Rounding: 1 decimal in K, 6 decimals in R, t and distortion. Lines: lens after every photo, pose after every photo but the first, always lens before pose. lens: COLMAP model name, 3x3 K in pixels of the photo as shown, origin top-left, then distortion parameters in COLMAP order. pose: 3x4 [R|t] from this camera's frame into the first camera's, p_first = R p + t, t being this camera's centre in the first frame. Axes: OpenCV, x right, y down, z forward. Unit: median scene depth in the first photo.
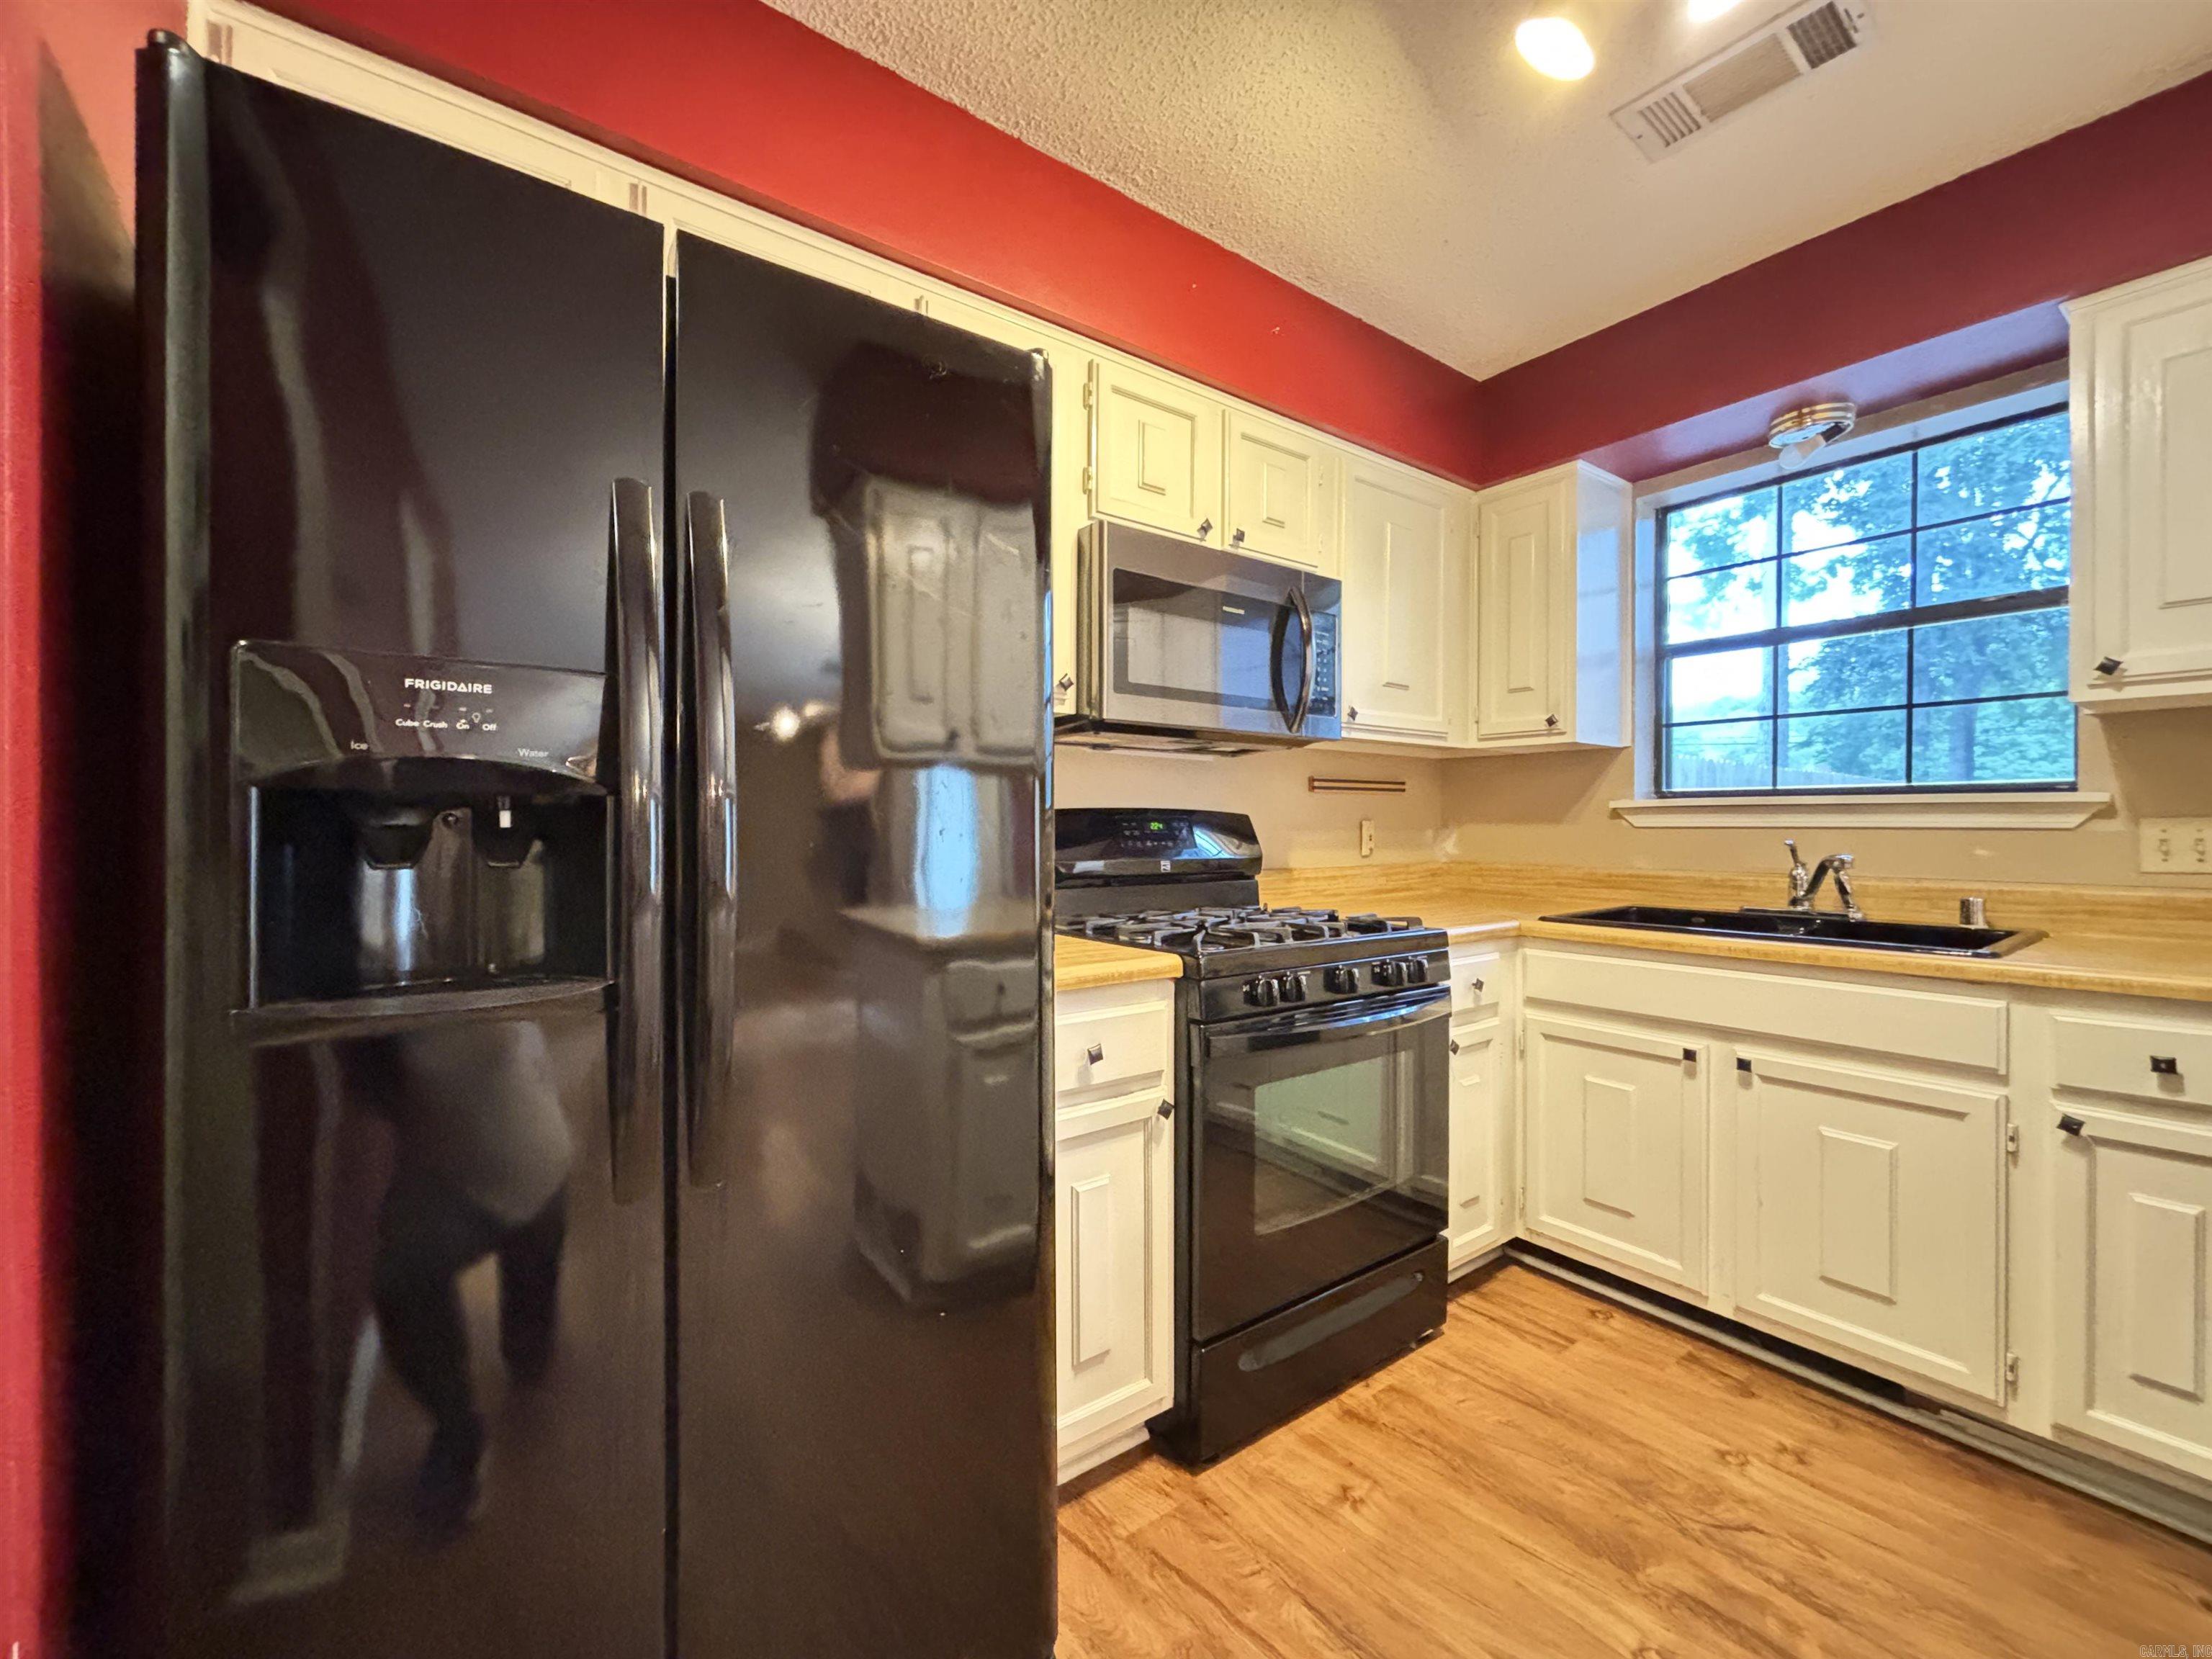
lens RADIAL K [[888.1, 0, 1096.9], [0, 888.1, 835.3], [0, 0, 1]] dist [-0.014865, 0.006491]
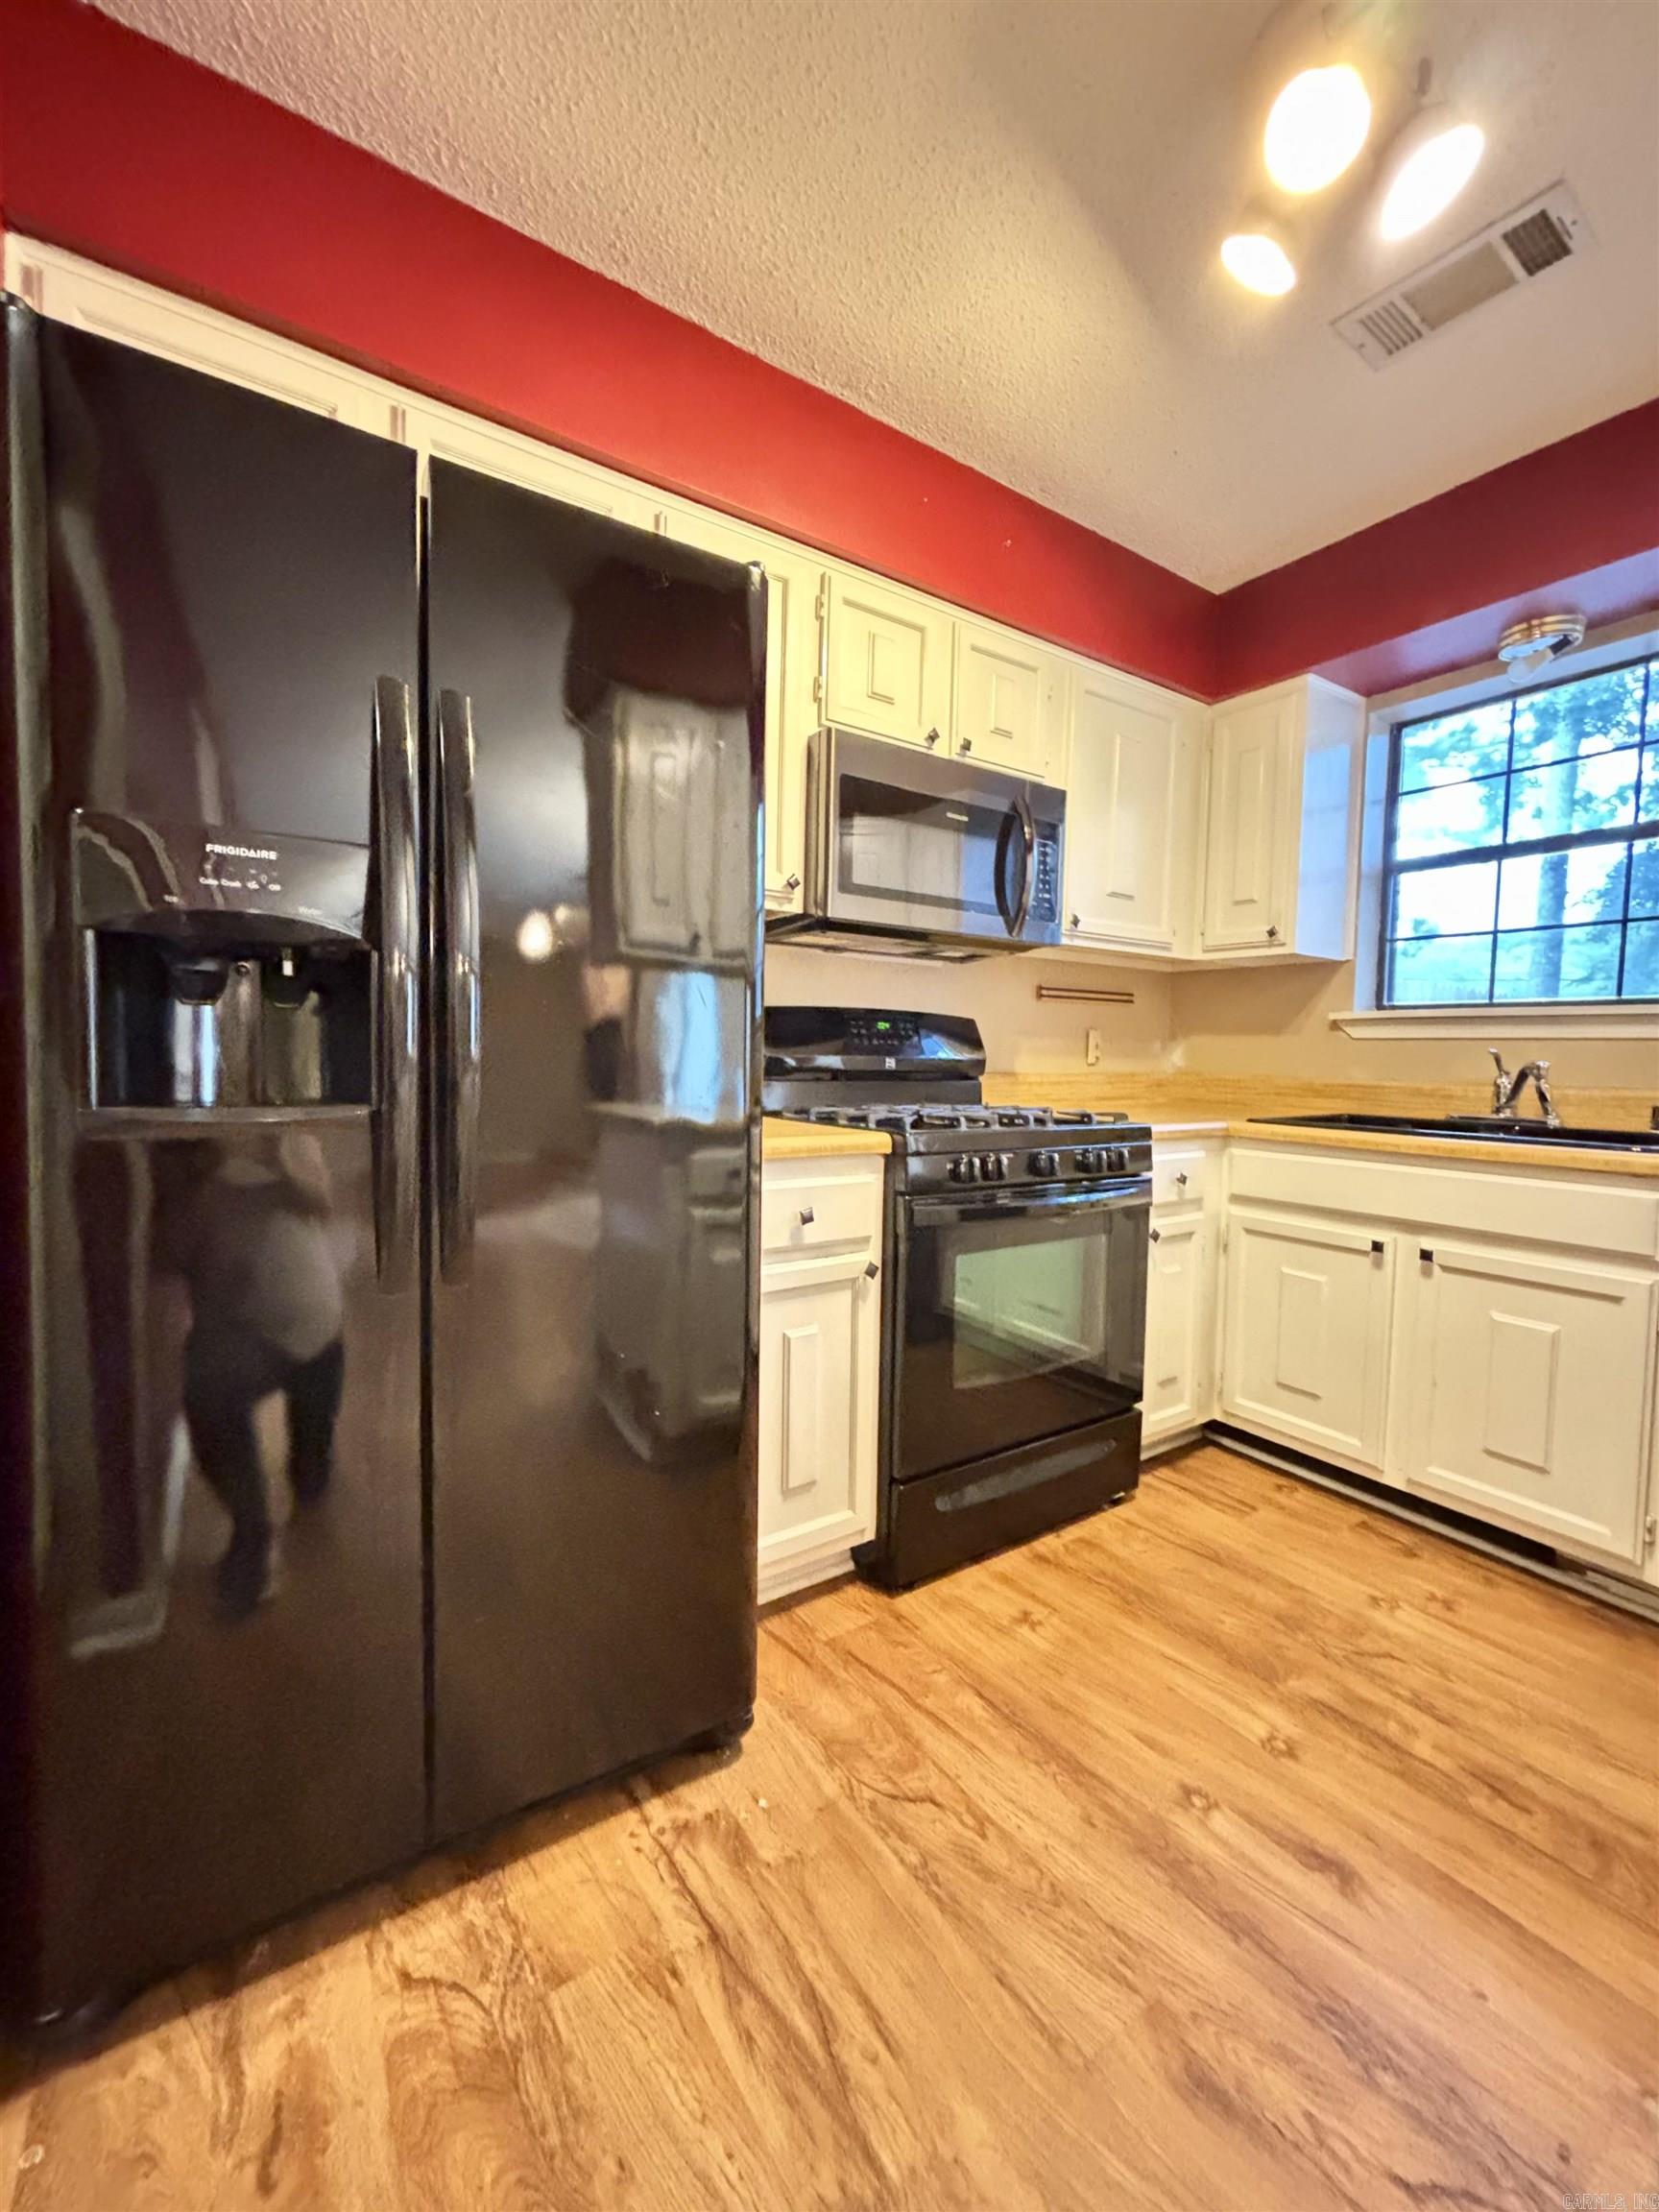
lens RADIAL K [[888.1, 0, 823.4], [0, 888.1, 1107.4], [0, 0, 1]] dist [-0.014865, 0.006491]
pose [[0.999109, 0.020899, -0.036667, 0.045642], [-0.019011, 0.998513, 0.051100, 0.043094], [0.037680, -0.050358, 0.998020, -0.078933]]
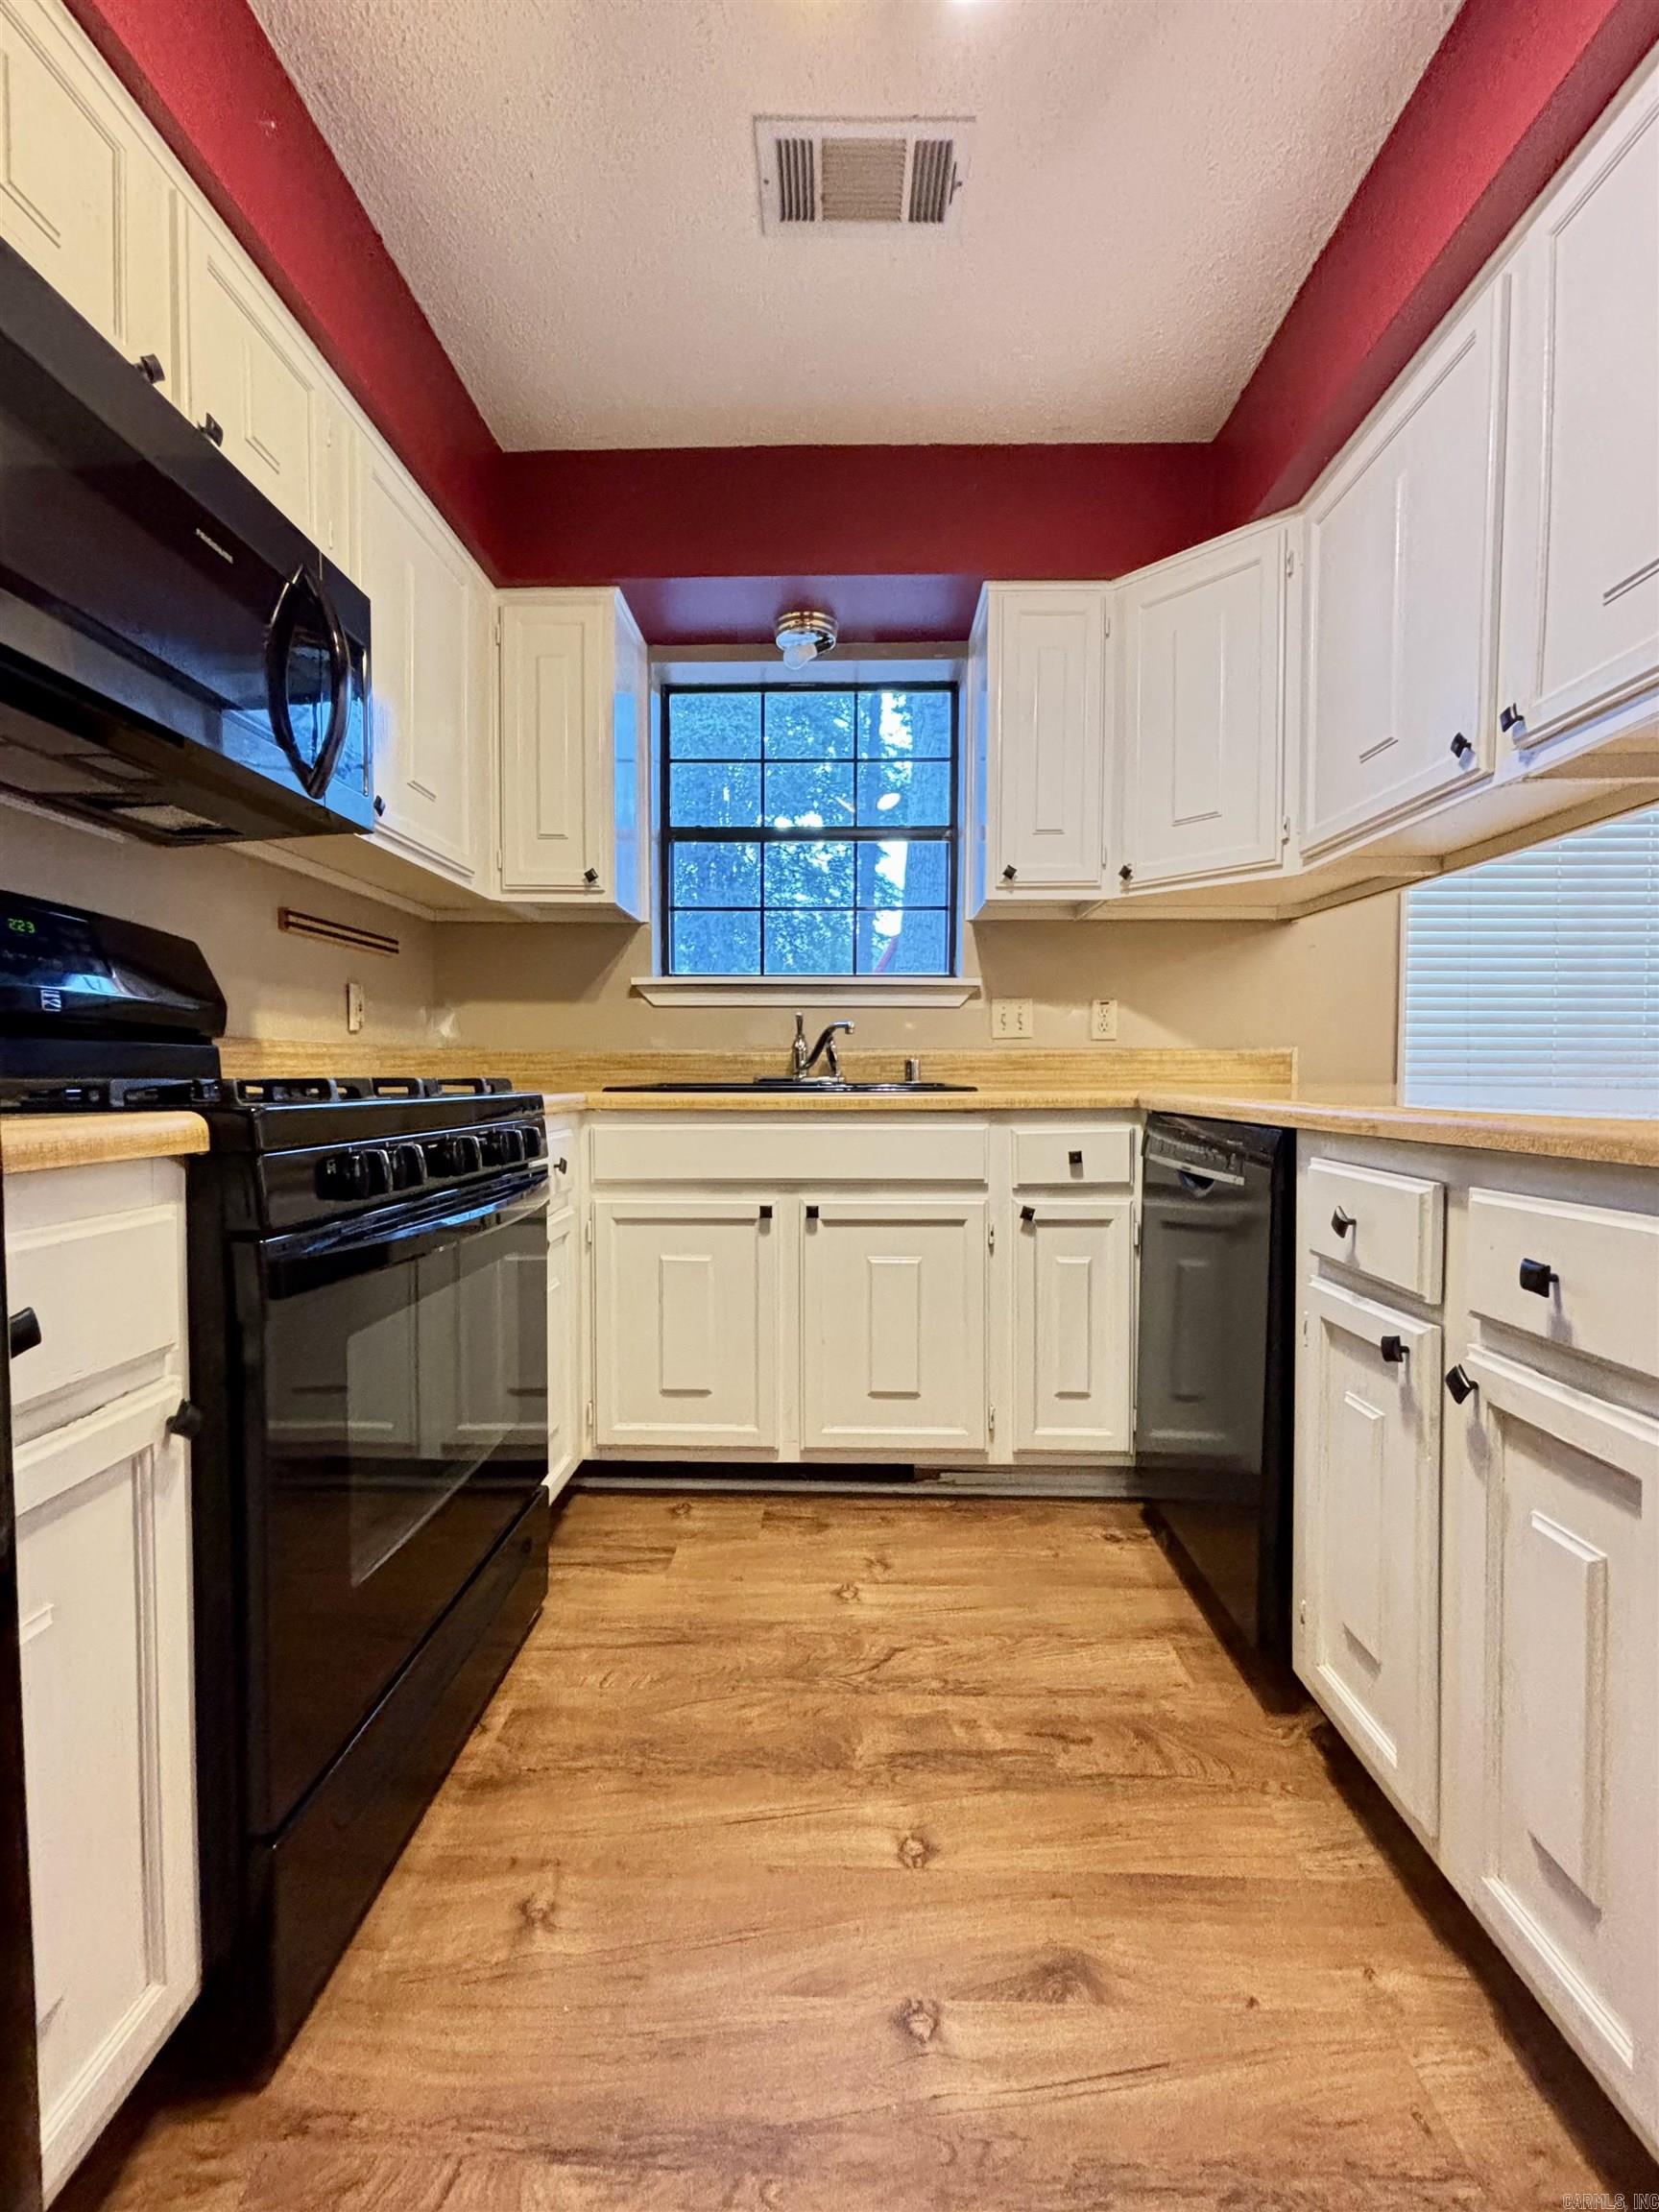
lens RADIAL K [[893.6, 0, 825.7], [0, 893.6, 1102.3], [0, 0, 1]] dist [0.002361, -0.000139]
pose [[0.611868, -0.025279, 0.790556, -0.080175], [0.008185, 0.999638, 0.025629, 0.105698], [-0.790918, -0.009211, 0.611853, 0.354854]]
